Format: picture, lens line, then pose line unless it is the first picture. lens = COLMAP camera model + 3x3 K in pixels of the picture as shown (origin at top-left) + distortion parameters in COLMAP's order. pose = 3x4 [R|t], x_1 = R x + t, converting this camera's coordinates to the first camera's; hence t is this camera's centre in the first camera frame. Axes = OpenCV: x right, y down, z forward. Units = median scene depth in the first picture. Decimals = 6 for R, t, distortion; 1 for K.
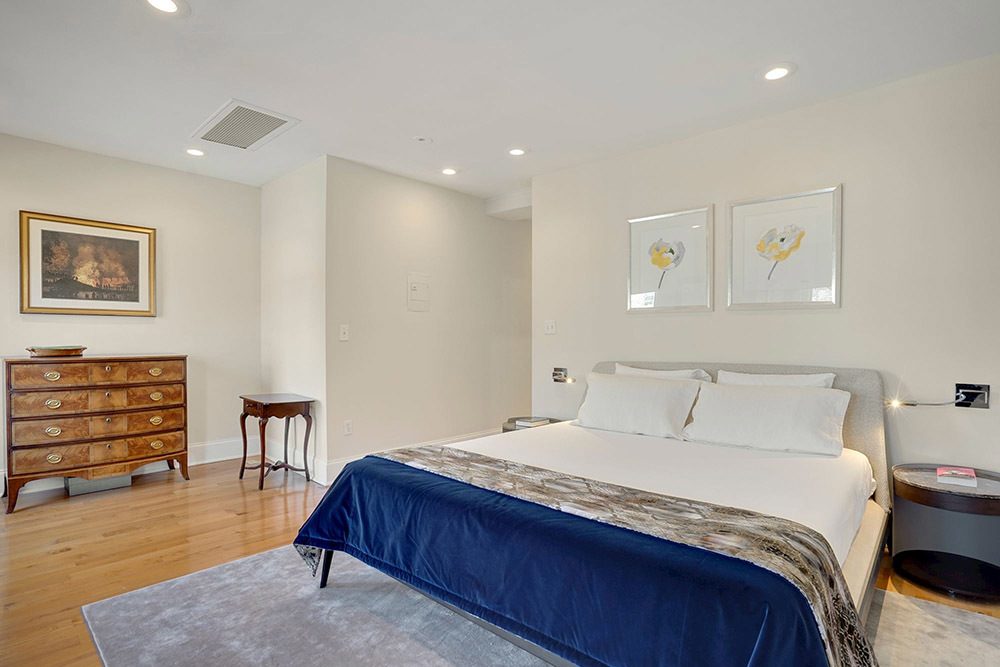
lens RADIAL K [[505.8, 0, 497.5], [0, 505.8, 341.9], [0, 0, 1]] dist [-0.031751, -0.000062]
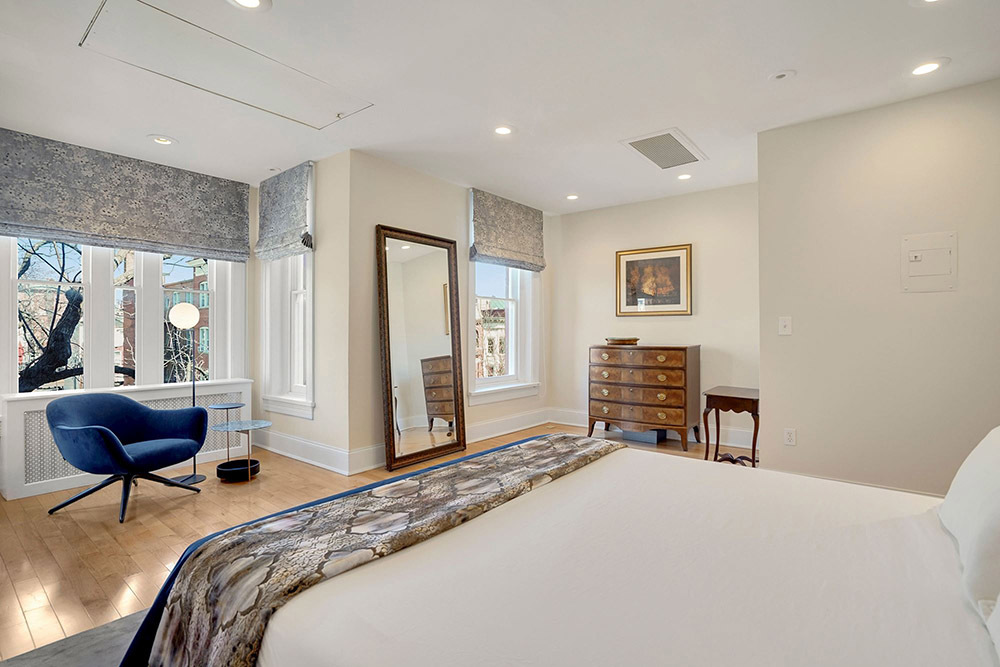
lens RADIAL K [[484.2, 0, 496.1], [0, 484.2, 327.9], [0, 0, 1]] dist [-0.052176, 0.016844]
pose [[0.060708, -0.011063, -0.998094, 0.530212], [-0.014009, 0.999831, -0.011934, 0.002113], [0.998057, 0.014707, 0.060543, 0.505029]]
